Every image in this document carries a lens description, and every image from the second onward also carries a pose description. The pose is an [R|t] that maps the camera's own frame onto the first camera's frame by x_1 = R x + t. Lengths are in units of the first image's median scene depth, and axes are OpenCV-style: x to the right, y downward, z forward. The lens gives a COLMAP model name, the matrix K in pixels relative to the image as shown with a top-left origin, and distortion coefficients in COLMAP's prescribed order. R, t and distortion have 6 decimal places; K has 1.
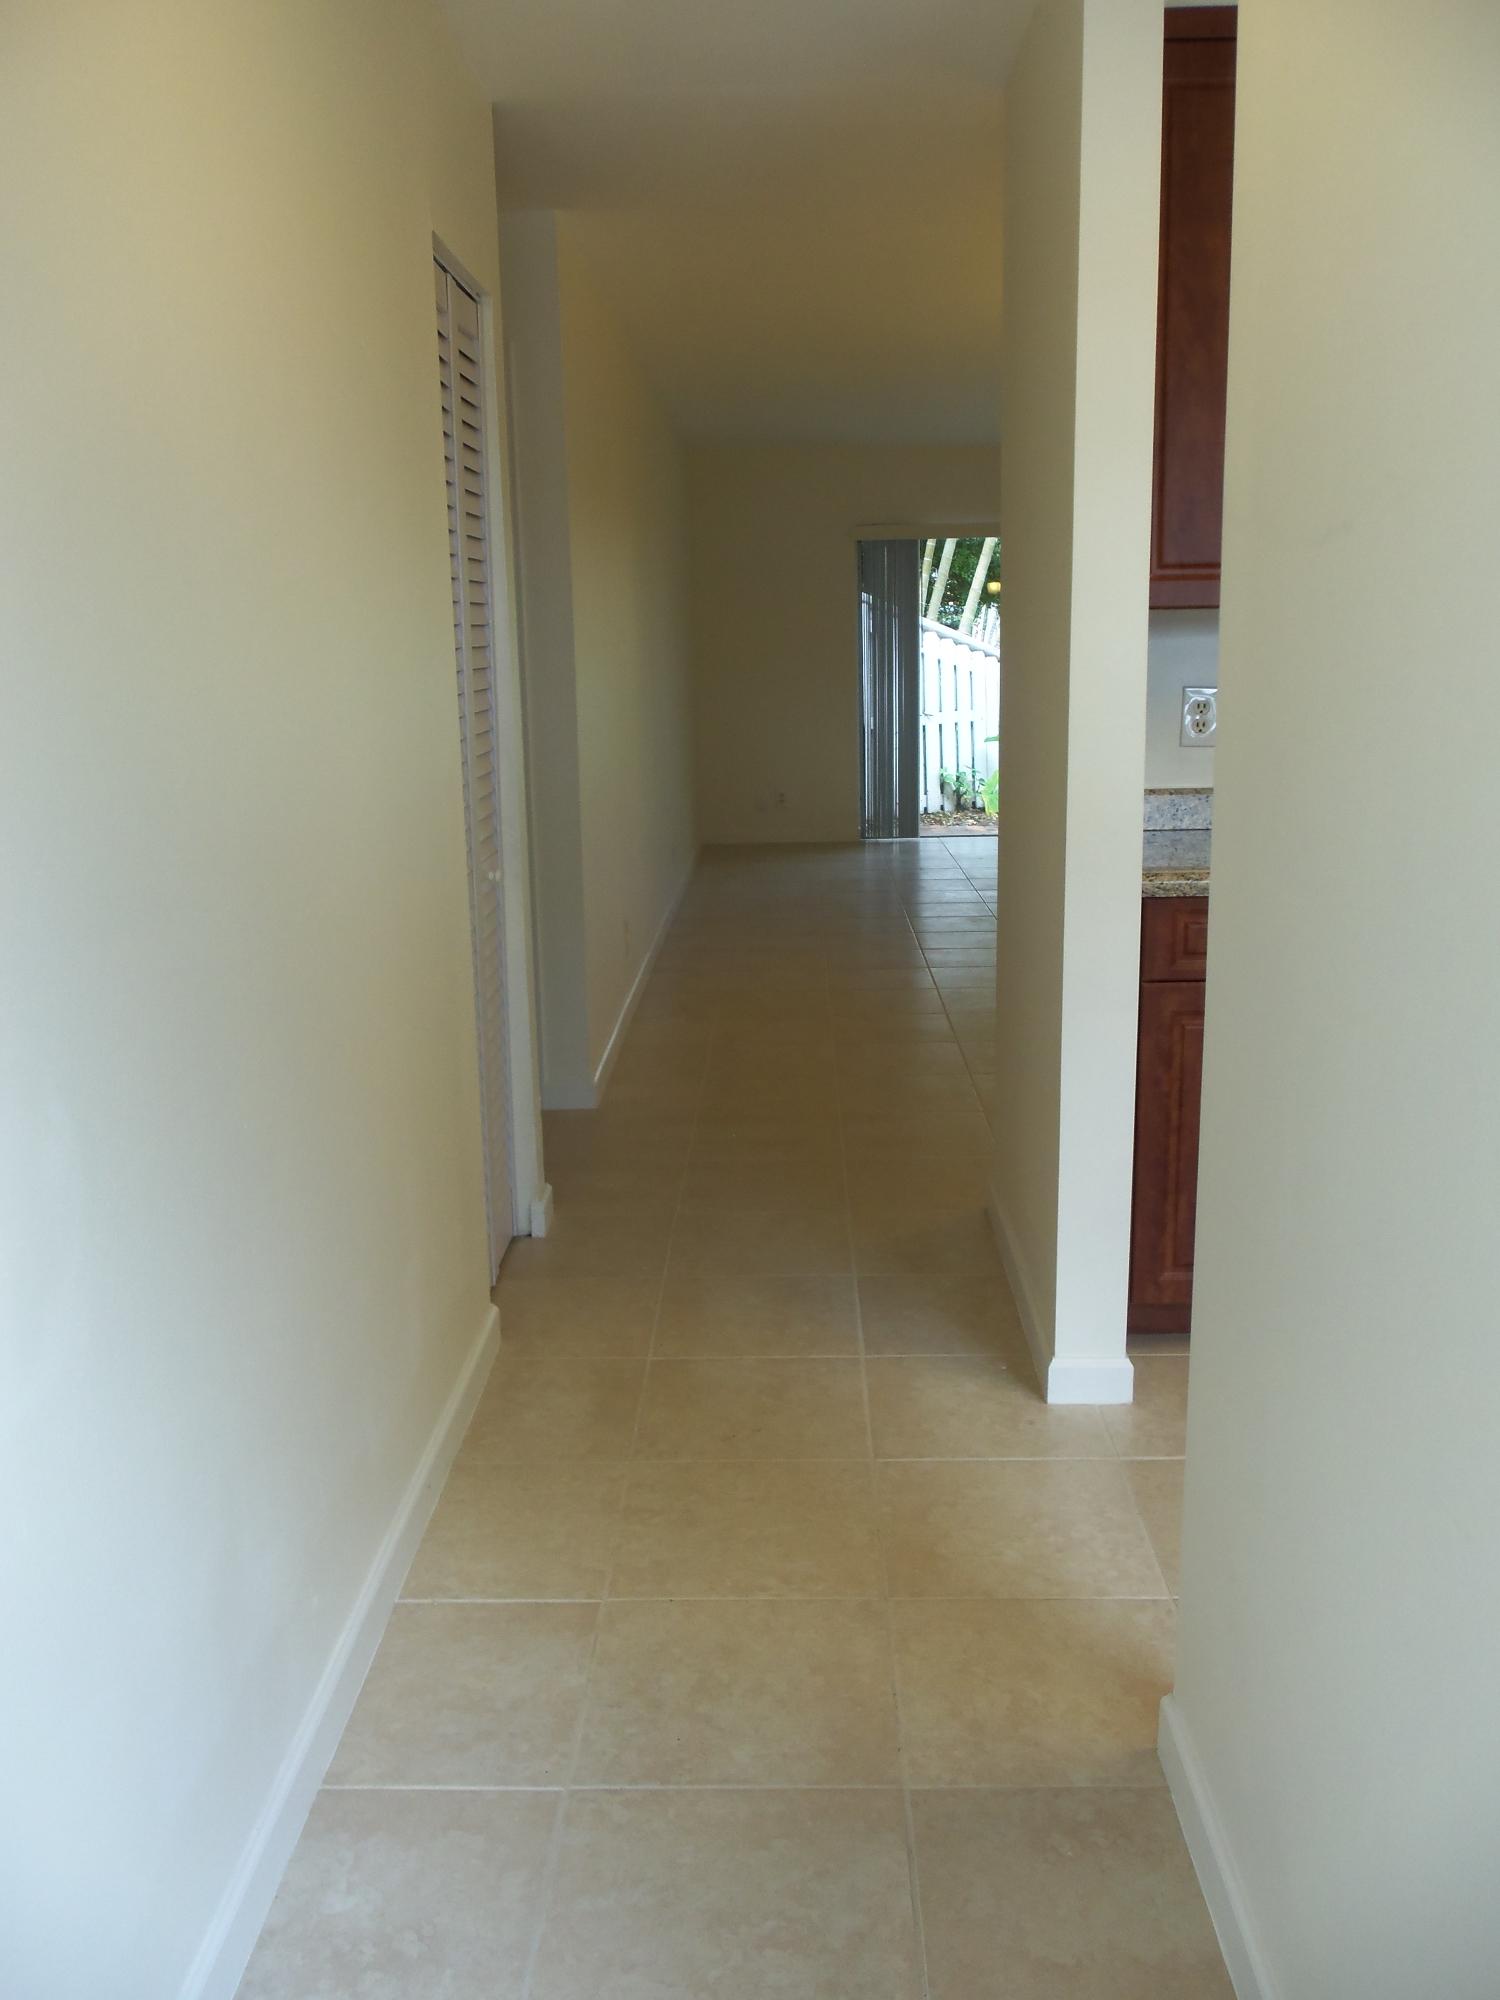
lens RADIAL K [[1652.4, 0, 750.0], [0, 1652.4, 1000.0], [0, 0, 1]] dist [-0.052931, 0.008858]
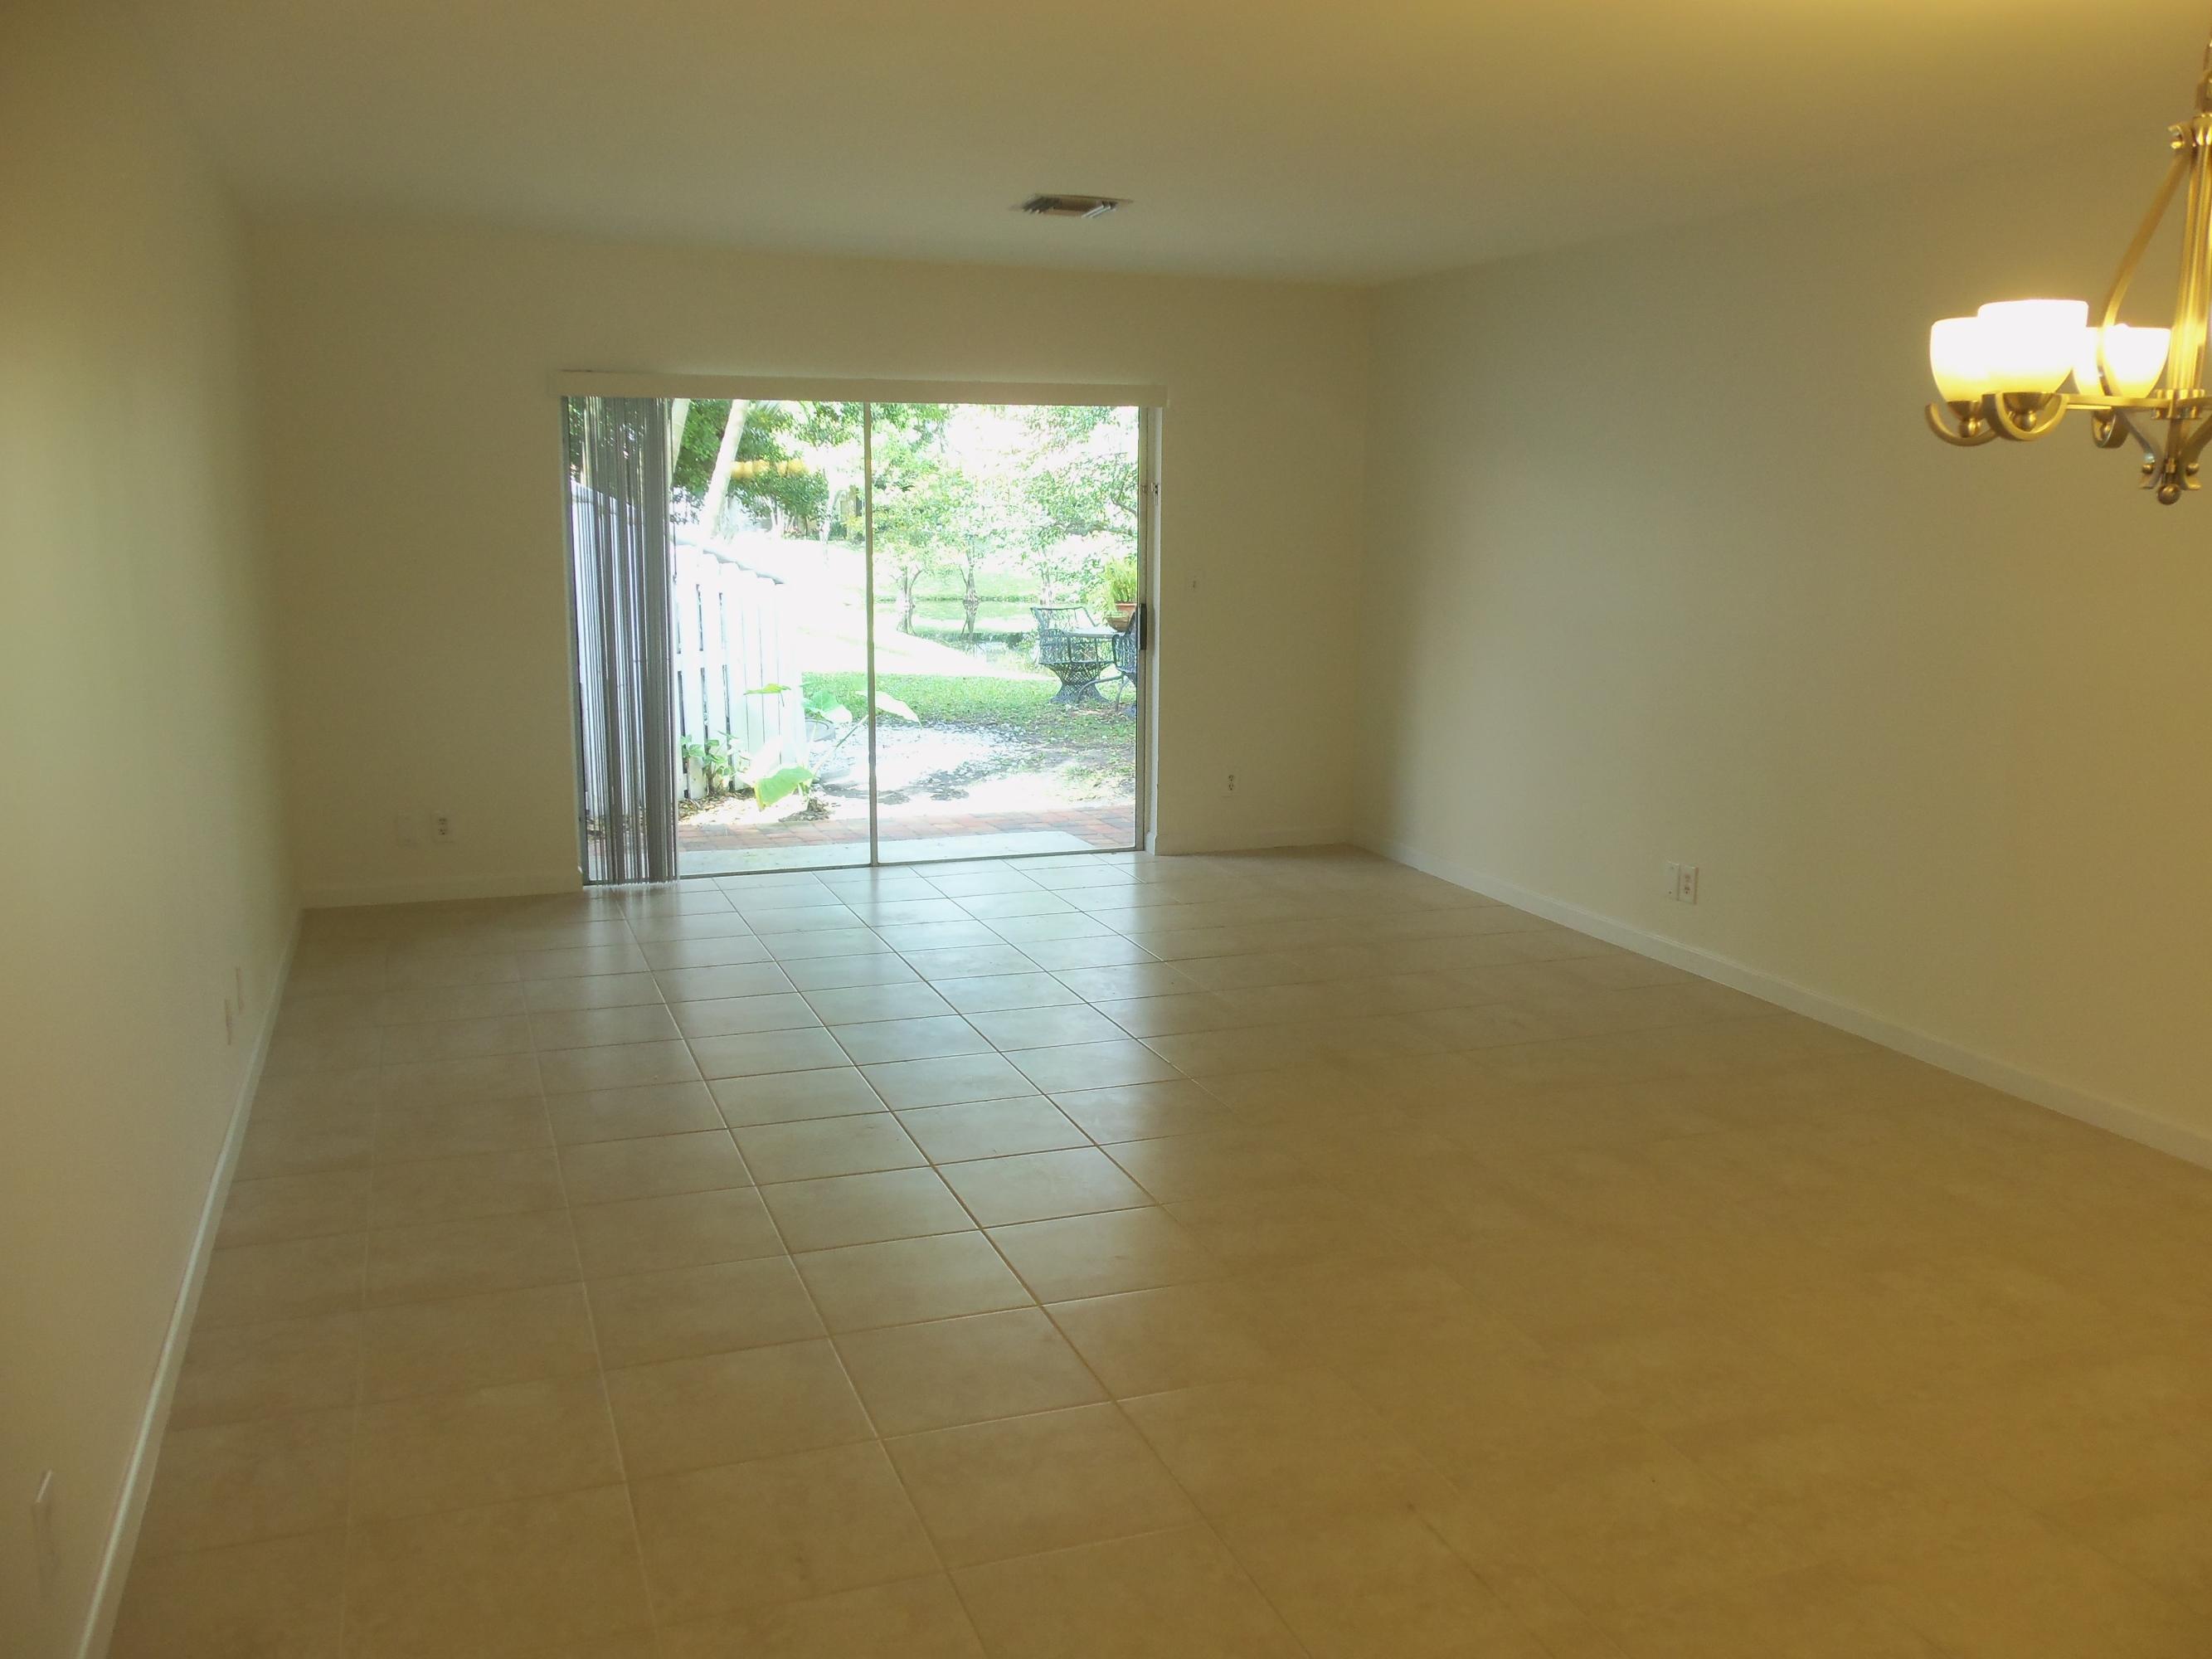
lens RADIAL K [[1827.7, 0, 1106.0], [0, 1827.7, 829.5], [0, 0, 1]] dist [-0.052931, 0.008858]
pose [[0.928826, -0.041983, 0.368130, 0.001102], [0.058050, 0.997779, -0.032676, -0.068085], [-0.365941, 0.051720, 0.929200, 0.247807]]
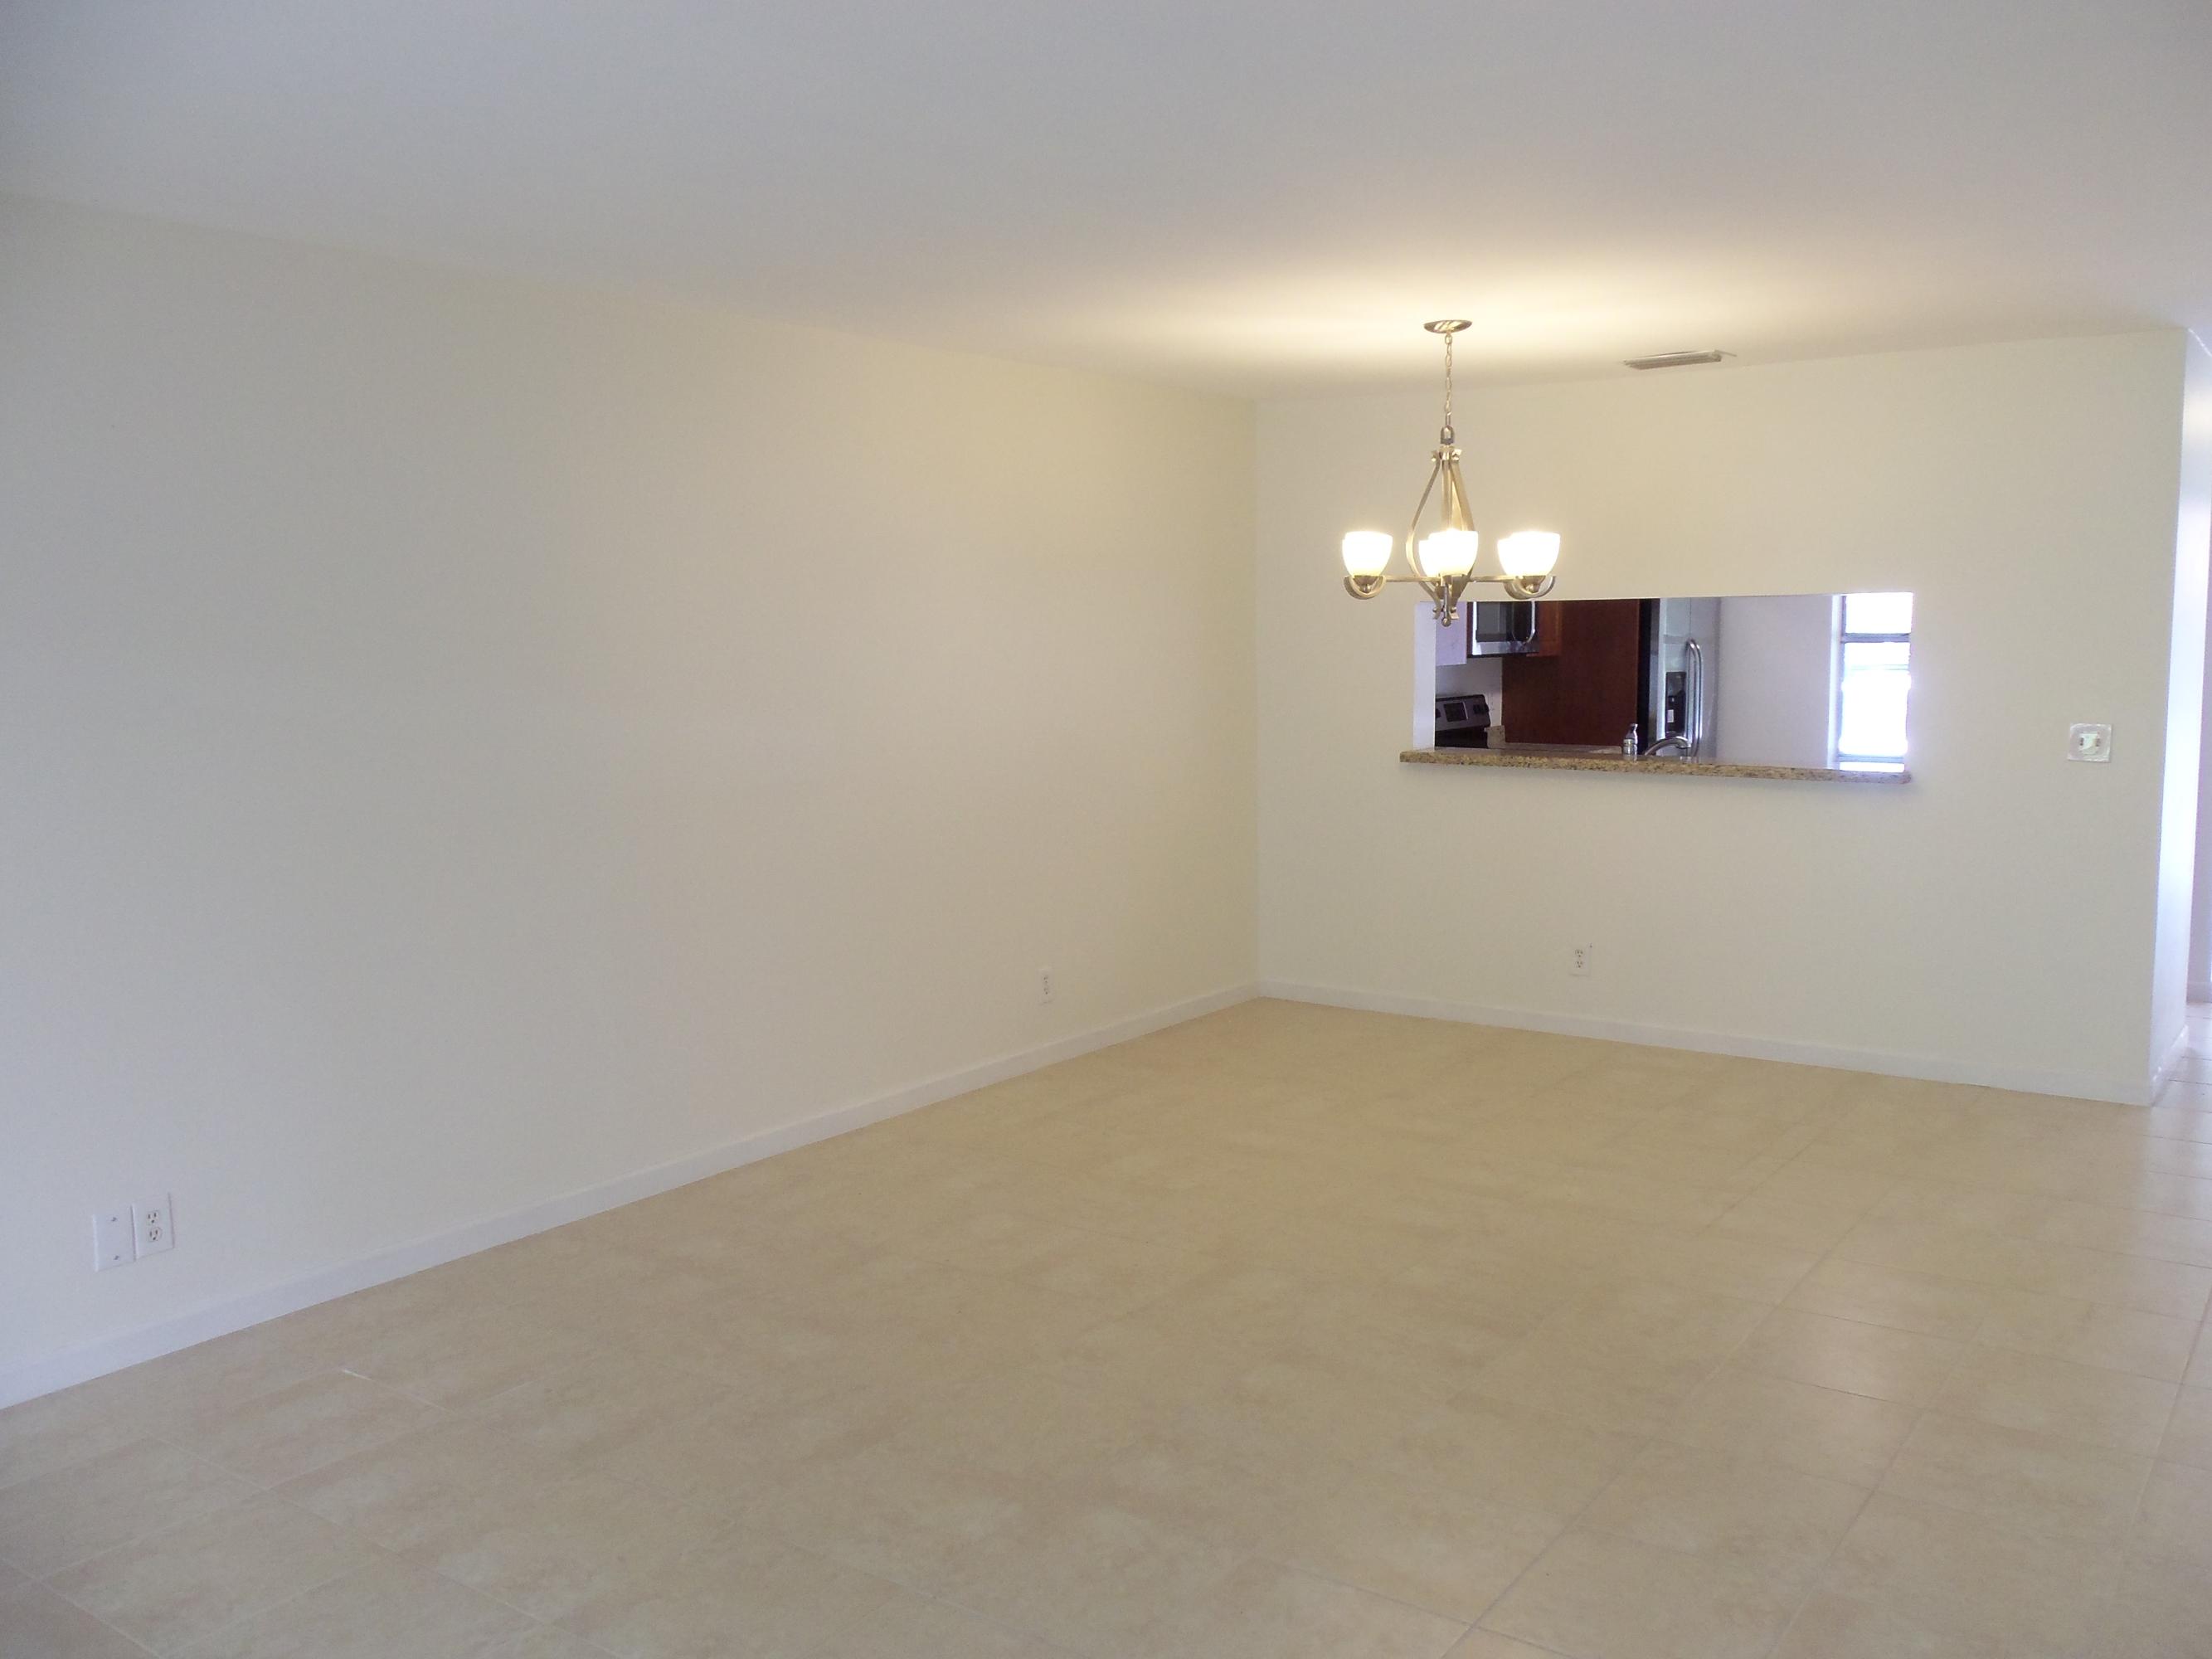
lens RADIAL K [[1827.7, 0, 1106.0], [0, 1827.7, 829.5], [0, 0, 1]] dist [-0.052931, 0.008858]
pose [[-0.827831, -0.031523, 0.560092, 0.003551], [0.149822, 0.949730, 0.274893, -0.114799], [-0.540602, 0.311479, -0.781493, 0.452355]]
